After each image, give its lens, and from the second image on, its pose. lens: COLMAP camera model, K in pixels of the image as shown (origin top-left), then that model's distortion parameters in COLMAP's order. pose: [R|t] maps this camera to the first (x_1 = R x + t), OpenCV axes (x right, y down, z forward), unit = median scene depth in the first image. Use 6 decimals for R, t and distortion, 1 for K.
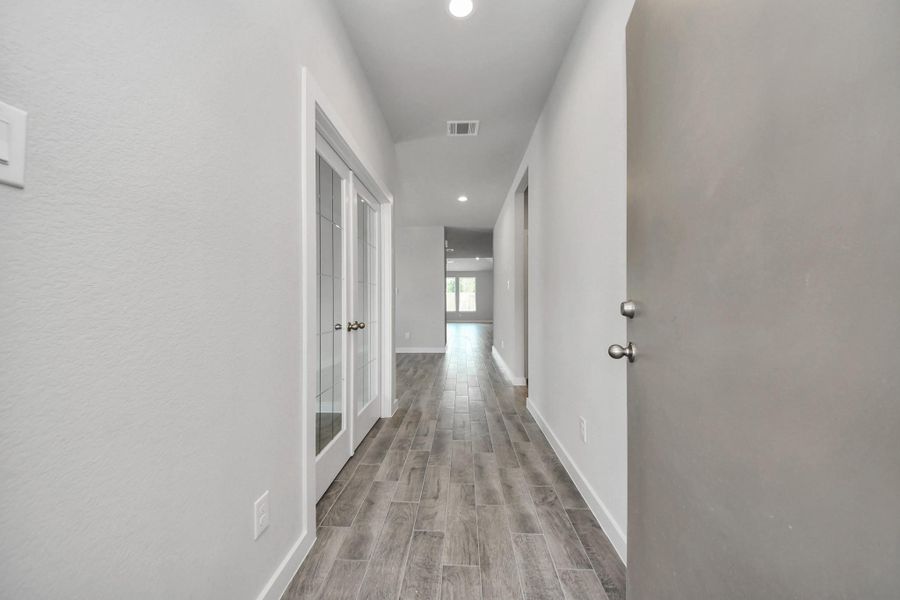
lens RADIAL K [[318.4, 0, 451.5], [0, 318.4, 299.4], [0, 0, 1]] dist [0.041950, -0.028219]
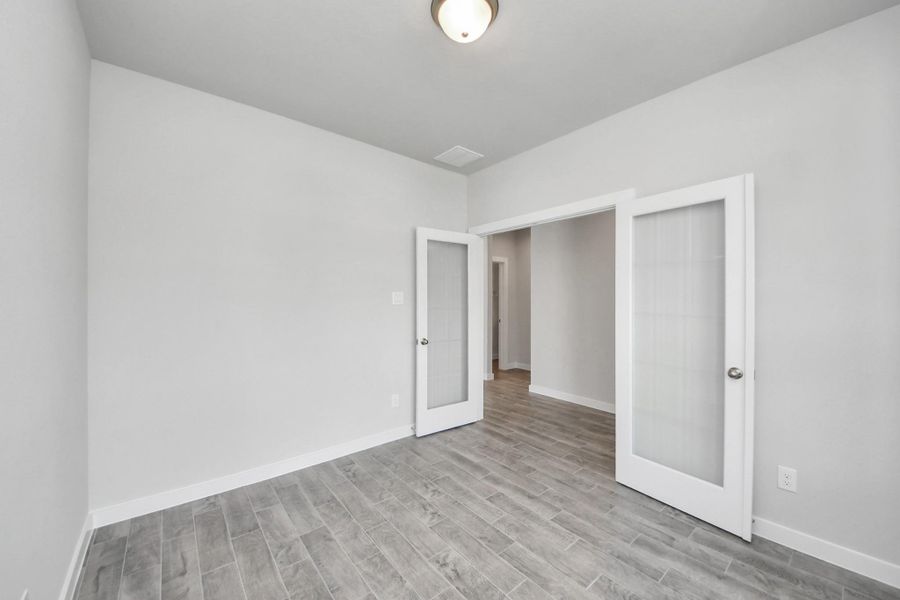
lens RADIAL K [[333.4, 0, 428.9], [0, 333.4, 300.0], [0, 0, 1]] dist [0.019771, -0.018036]
pose [[0.768590, 0.003020, 0.639735, -1.538247], [0.000069, 0.999988, -0.004803, -0.080977], [-0.639742, 0.003736, 0.768581, 0.250977]]
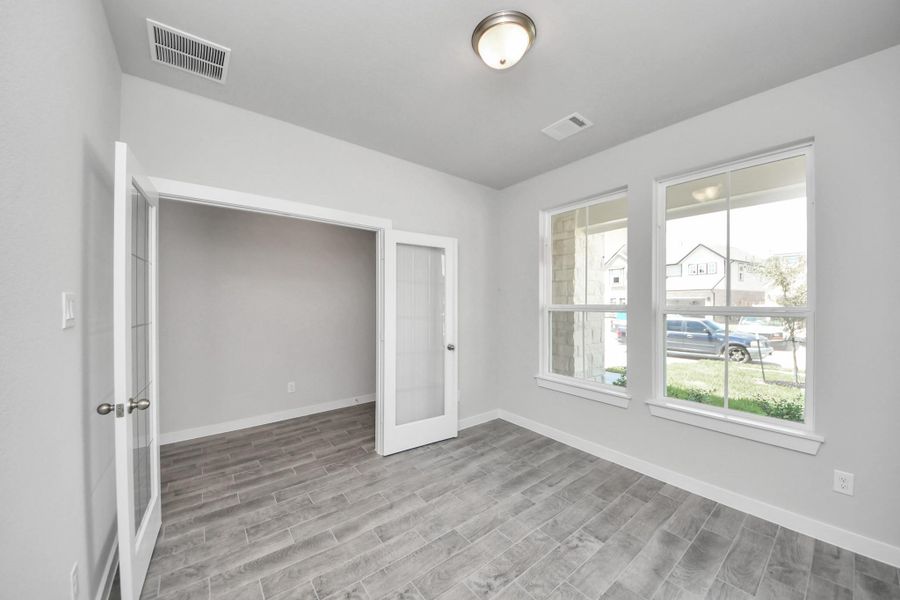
lens RADIAL K [[318.4, 0, 451.5], [0, 318.4, 299.4], [0, 0, 1]] dist [0.041950, -0.028219]
pose [[-0.636588, 0.004370, 0.771192, -1.521322], [0.009404, 0.999954, 0.002096, -0.115997], [-0.771147, 0.008587, -0.636600, 1.285601]]
